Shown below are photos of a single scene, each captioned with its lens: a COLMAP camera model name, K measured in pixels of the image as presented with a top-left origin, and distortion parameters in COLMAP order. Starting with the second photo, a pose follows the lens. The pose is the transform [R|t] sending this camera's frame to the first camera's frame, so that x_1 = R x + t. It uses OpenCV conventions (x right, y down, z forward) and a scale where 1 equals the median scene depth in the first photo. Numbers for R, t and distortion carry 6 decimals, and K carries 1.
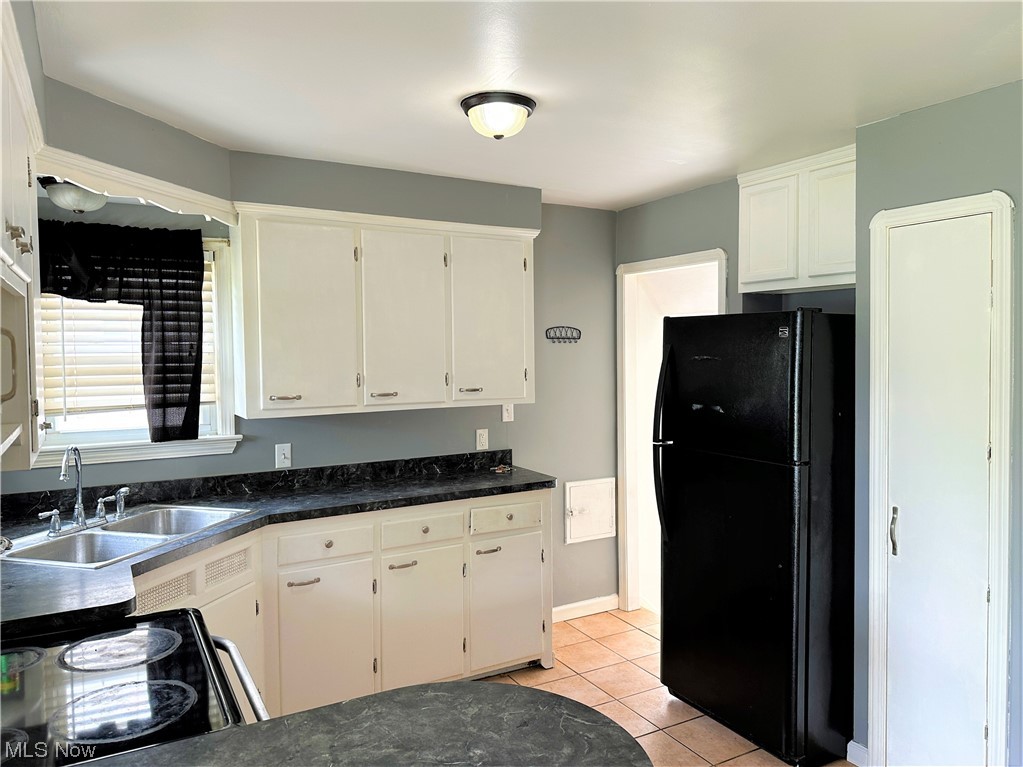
lens RADIAL K [[743.3, 0, 534.0], [0, 743.3, 371.4], [0, 0, 1]] dist [0.073858, -0.054671]
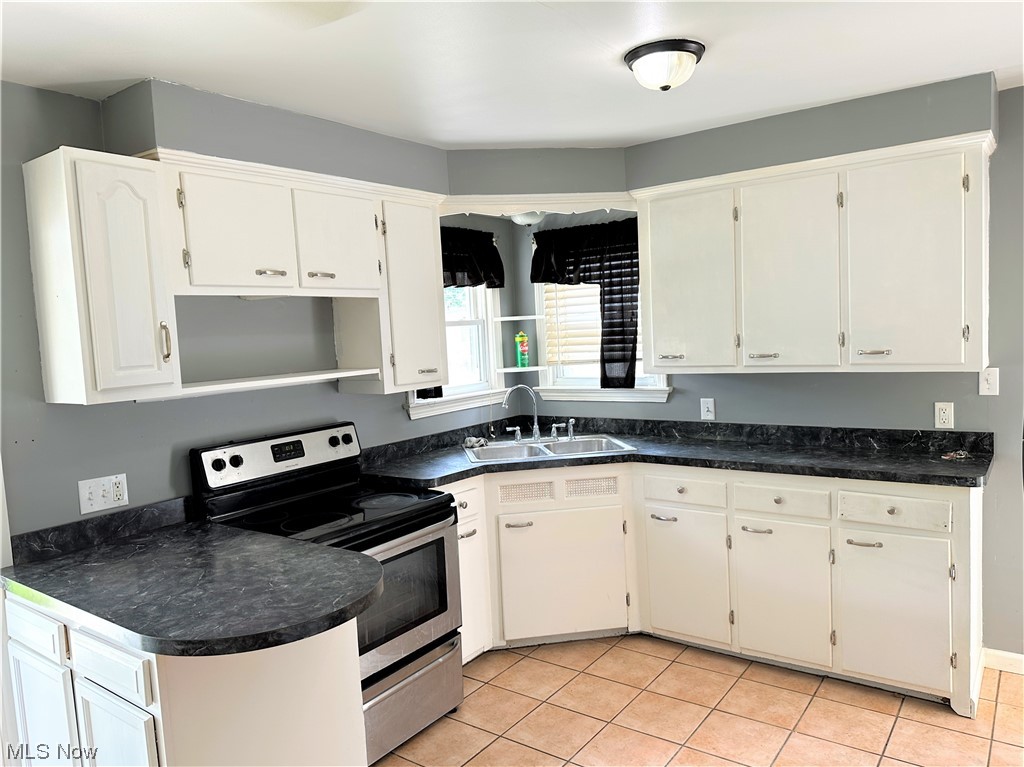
lens RADIAL K [[744.0, 0, 505.1], [0, 744.0, 385.7], [0, 0, 1]] dist [0.073858, -0.054671]
pose [[0.392631, 0.060608, -0.917697, 0.588616], [0.018072, 0.997125, 0.073585, -0.008851], [0.919519, -0.045476, 0.390407, 0.318433]]
